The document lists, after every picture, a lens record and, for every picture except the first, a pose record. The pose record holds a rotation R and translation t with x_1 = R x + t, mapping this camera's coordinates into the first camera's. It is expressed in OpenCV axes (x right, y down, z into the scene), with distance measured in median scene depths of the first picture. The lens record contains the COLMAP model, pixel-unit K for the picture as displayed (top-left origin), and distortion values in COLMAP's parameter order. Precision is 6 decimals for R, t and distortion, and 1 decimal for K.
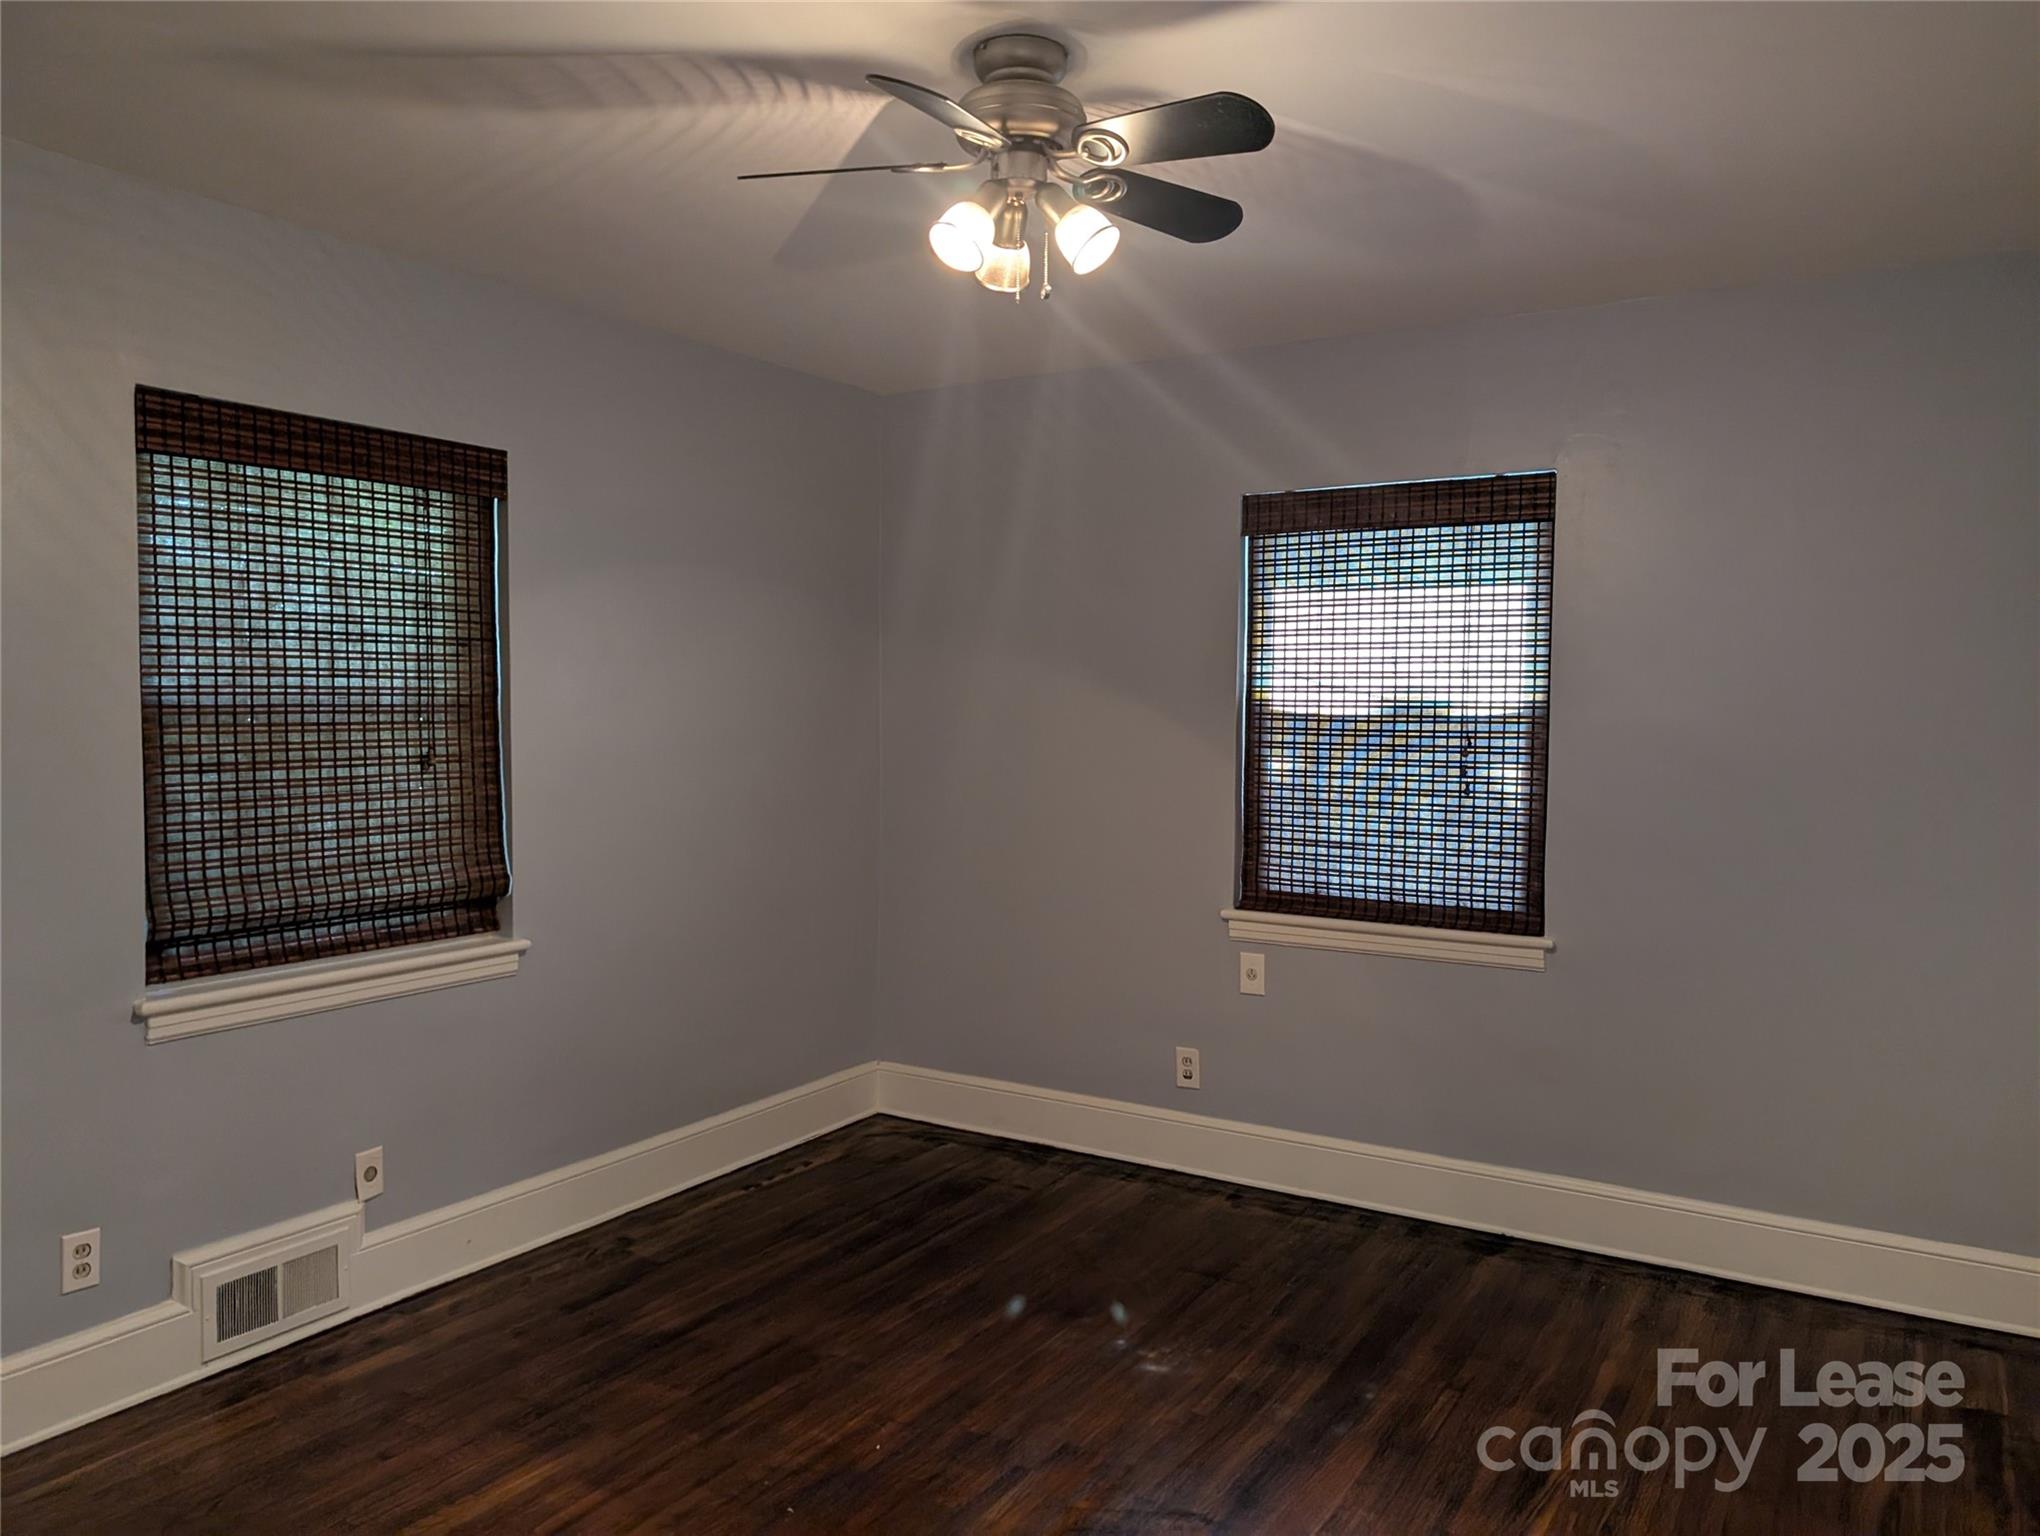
lens RADIAL K [[1462.1, 0, 1037.6], [0, 1462.1, 757.0], [0, 0, 1]] dist [0.009909, -0.006757]
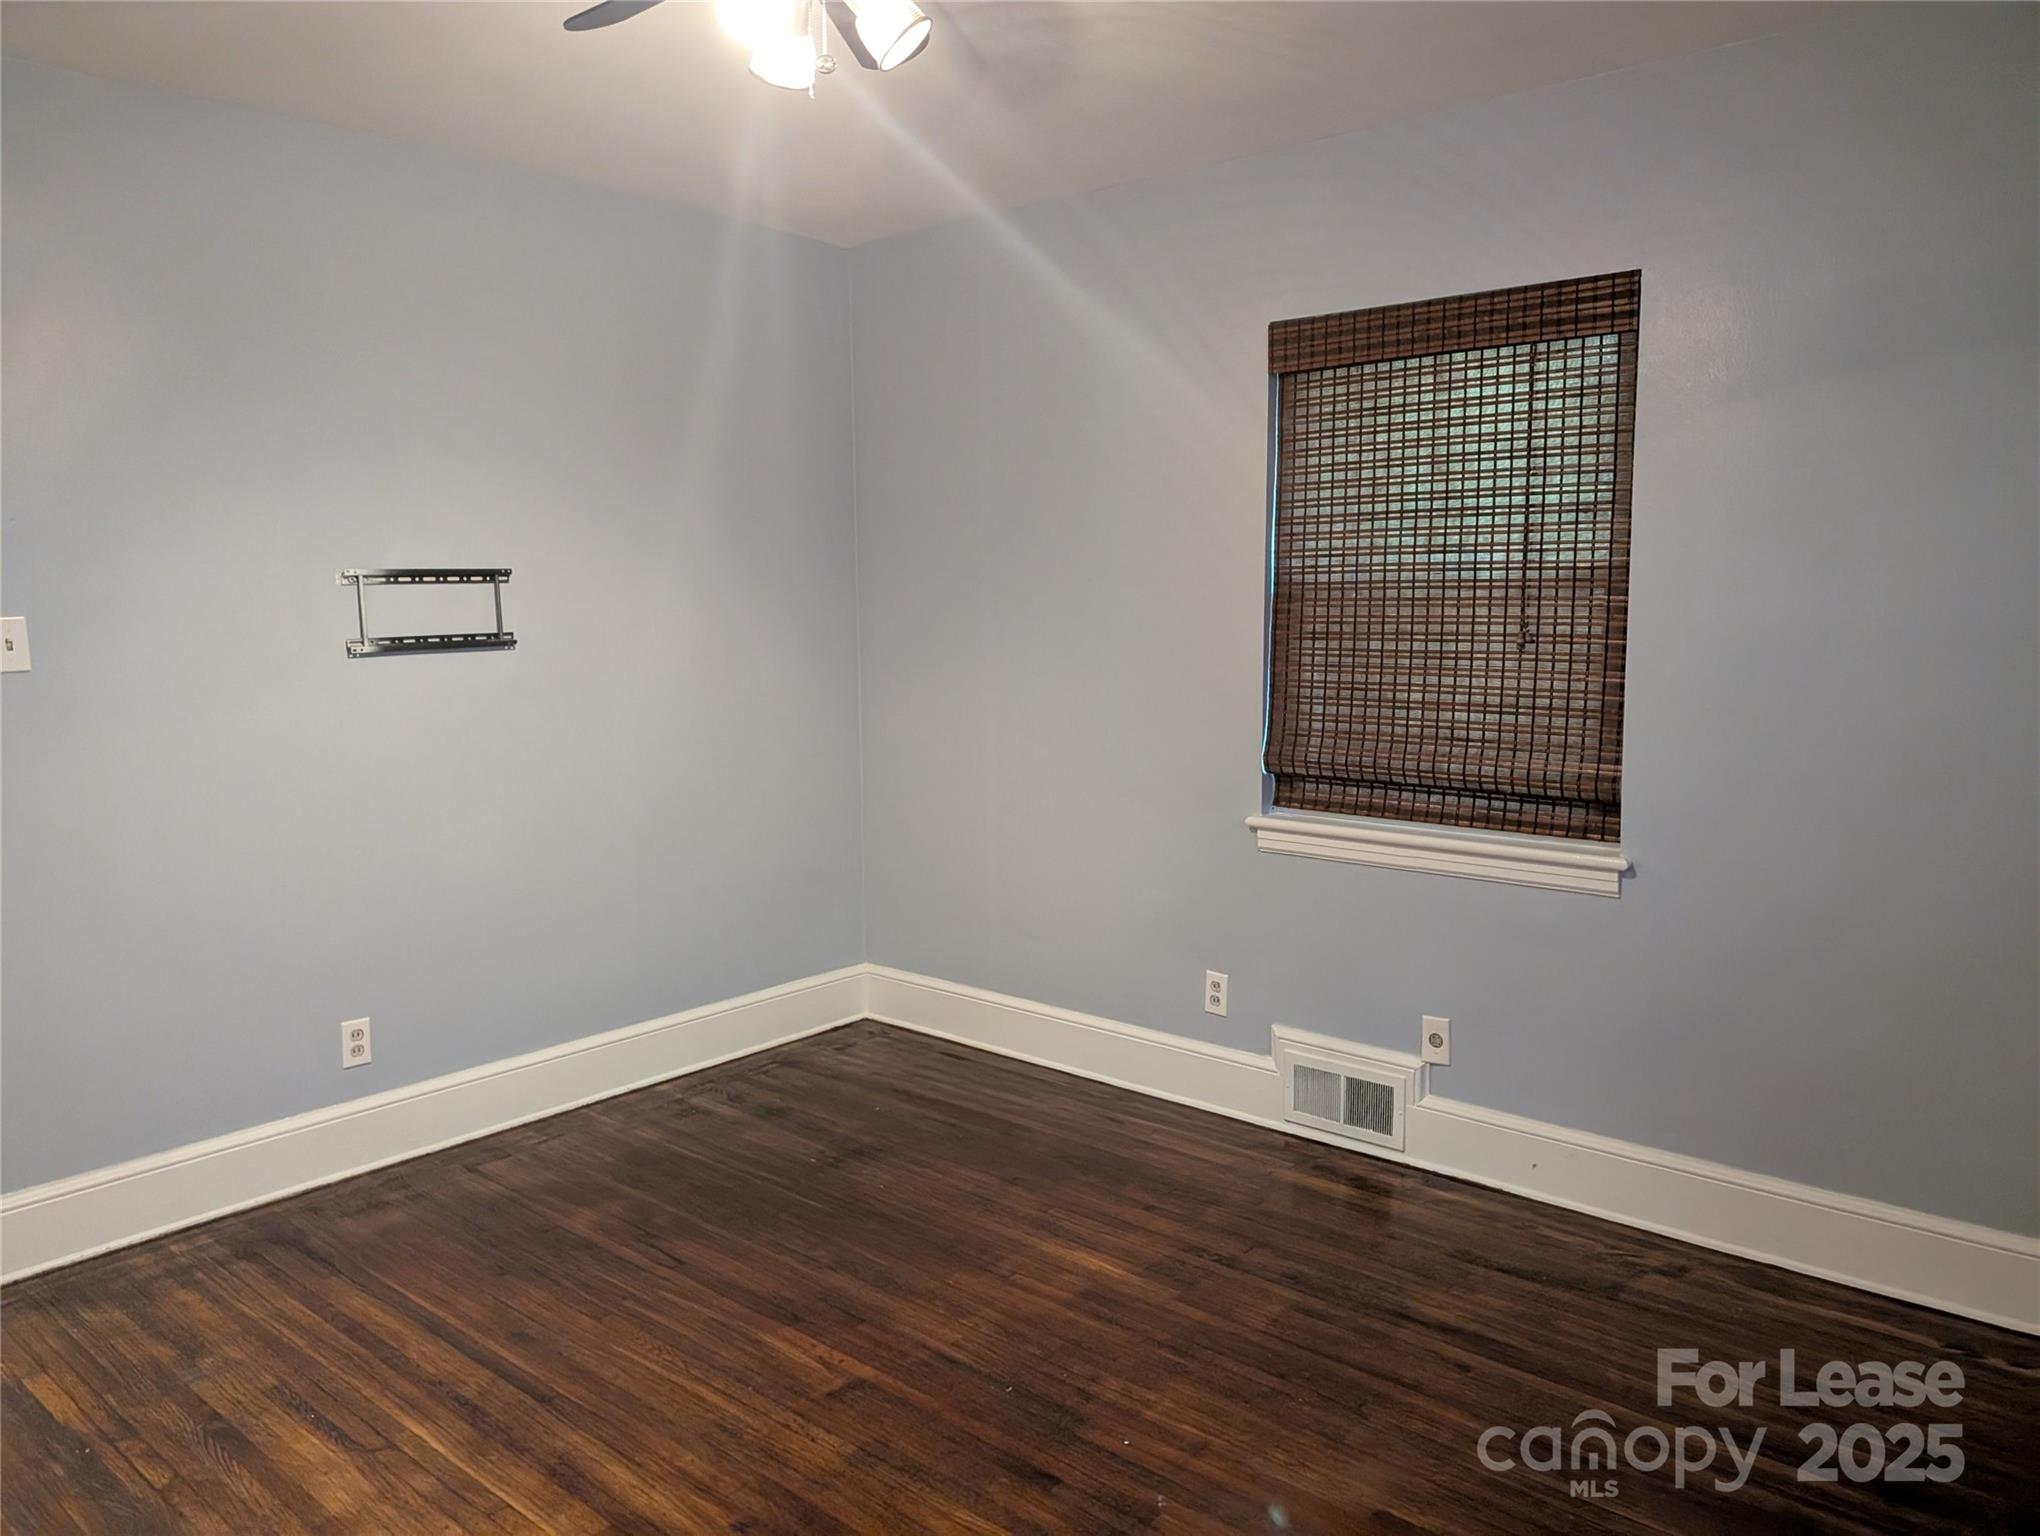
lens RADIAL K [[1462.1, 0, 1037.6], [0, 1462.1, 757.0], [0, 0, 1]] dist [0.009909, -0.006757]
pose [[-0.167573, 0.102580, -0.980508, 0.596132], [-0.034460, 0.993355, 0.109813, -0.016006], [0.985257, 0.052190, -0.162924, 0.913356]]
